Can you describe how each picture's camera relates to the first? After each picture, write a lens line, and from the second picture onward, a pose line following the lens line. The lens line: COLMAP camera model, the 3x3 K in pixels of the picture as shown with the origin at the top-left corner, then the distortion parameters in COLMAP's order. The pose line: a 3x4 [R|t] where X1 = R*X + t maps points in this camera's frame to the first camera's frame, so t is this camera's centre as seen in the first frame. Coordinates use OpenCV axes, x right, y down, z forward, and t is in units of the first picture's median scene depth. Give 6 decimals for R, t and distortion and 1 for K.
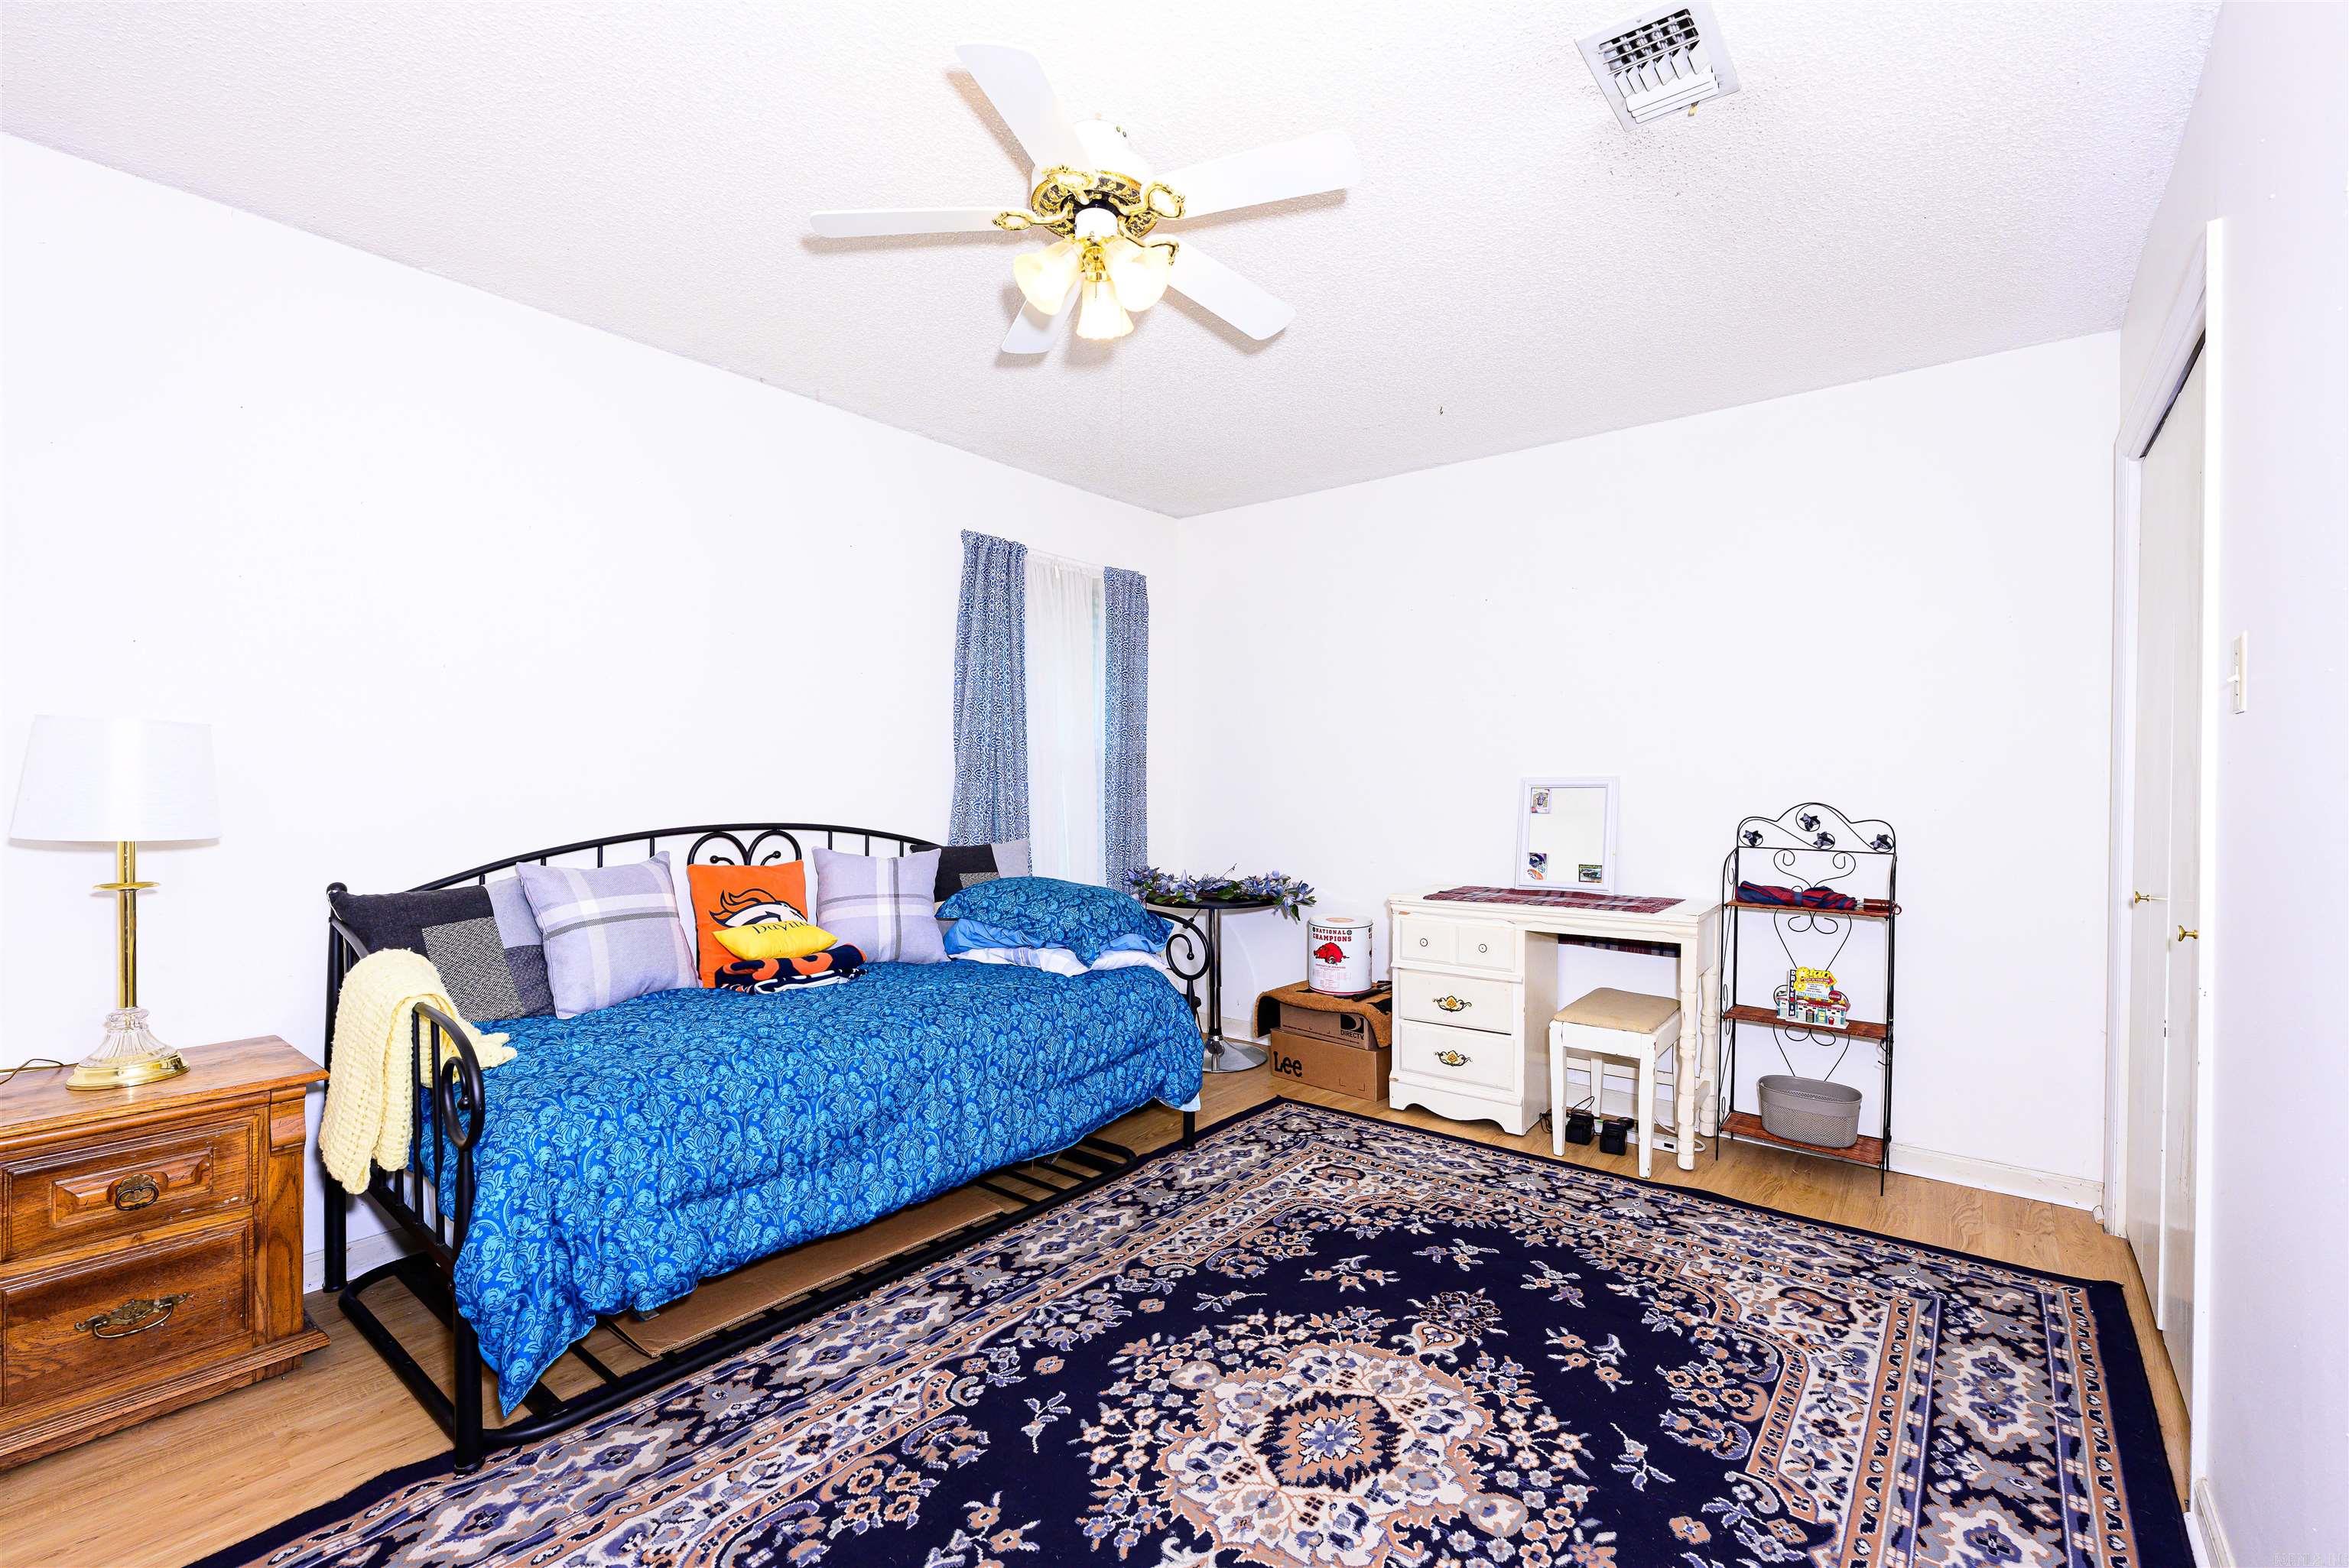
lens RADIAL K [[988.7, 0, 1186.9], [0, 988.7, 797.5], [0, 0, 1]] dist [0.000295, -0.000254]
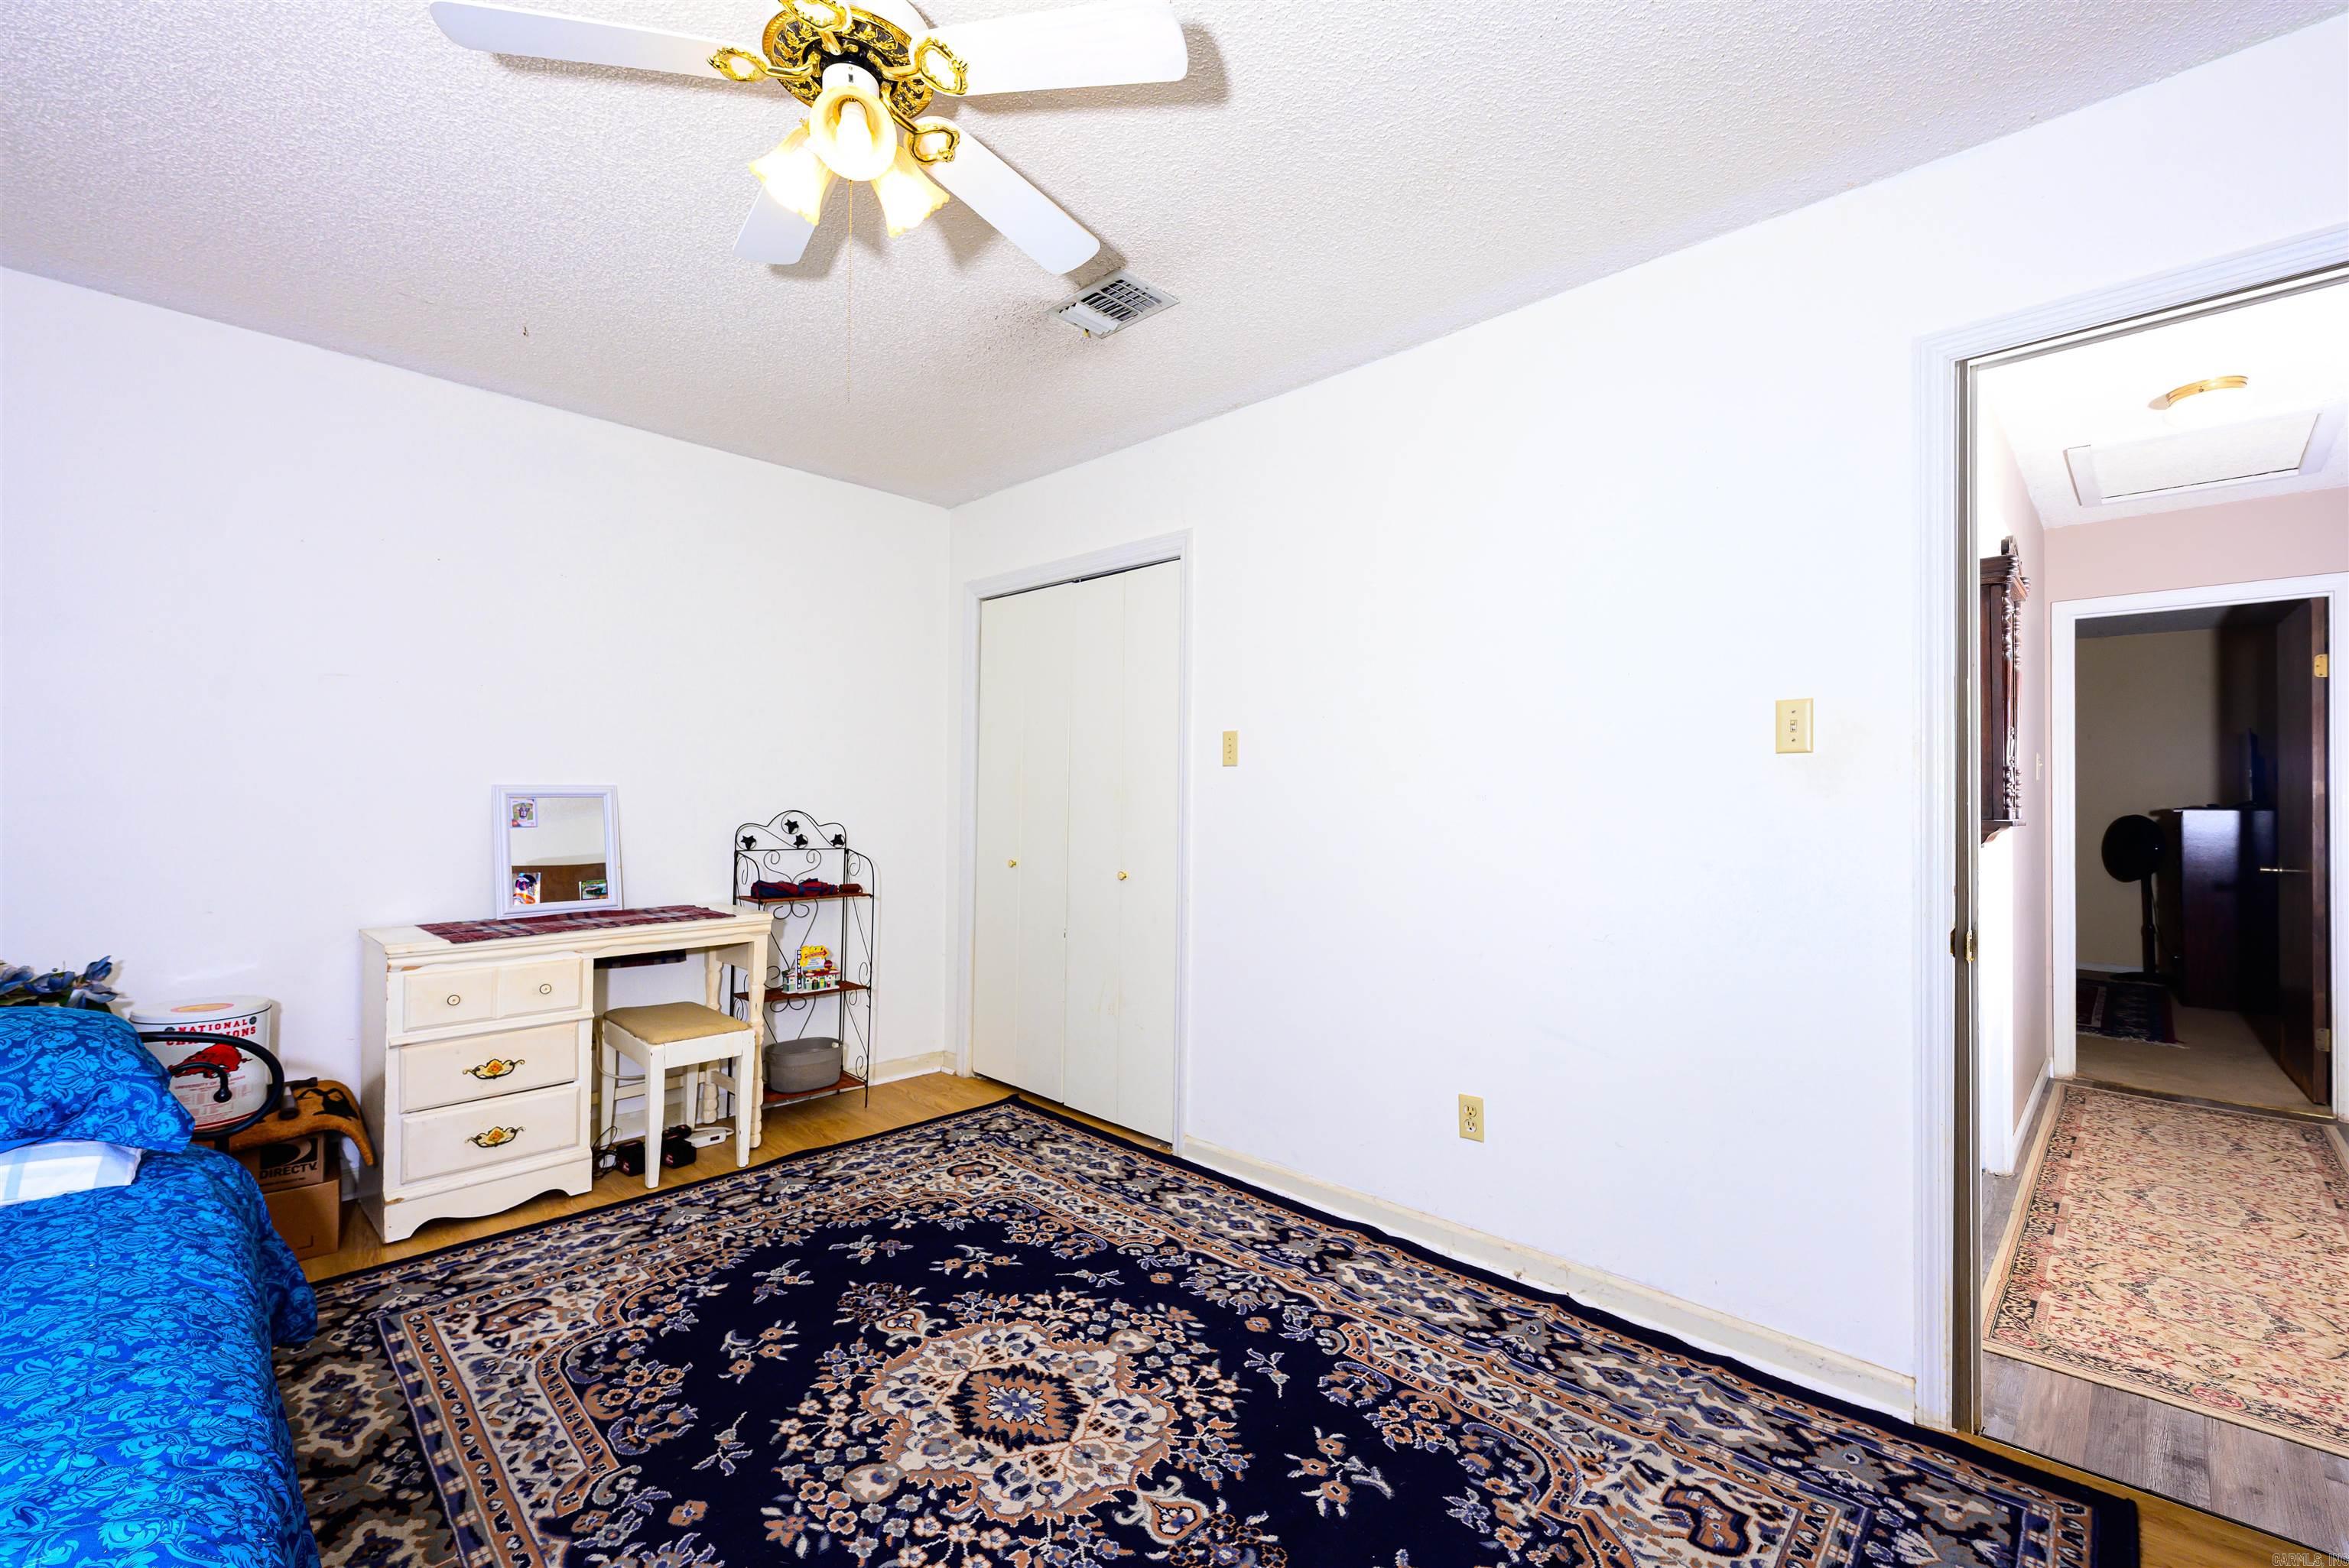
lens RADIAL K [[988.7, 0, 1186.9], [0, 988.7, 797.5], [0, 0, 1]] dist [0.000295, -0.000254]
pose [[0.101626, -0.000348, 0.994823, -0.689154], [0.007030, 0.999975, -0.000368, -0.008631], [-0.994798, 0.007031, 0.101626, 0.532989]]
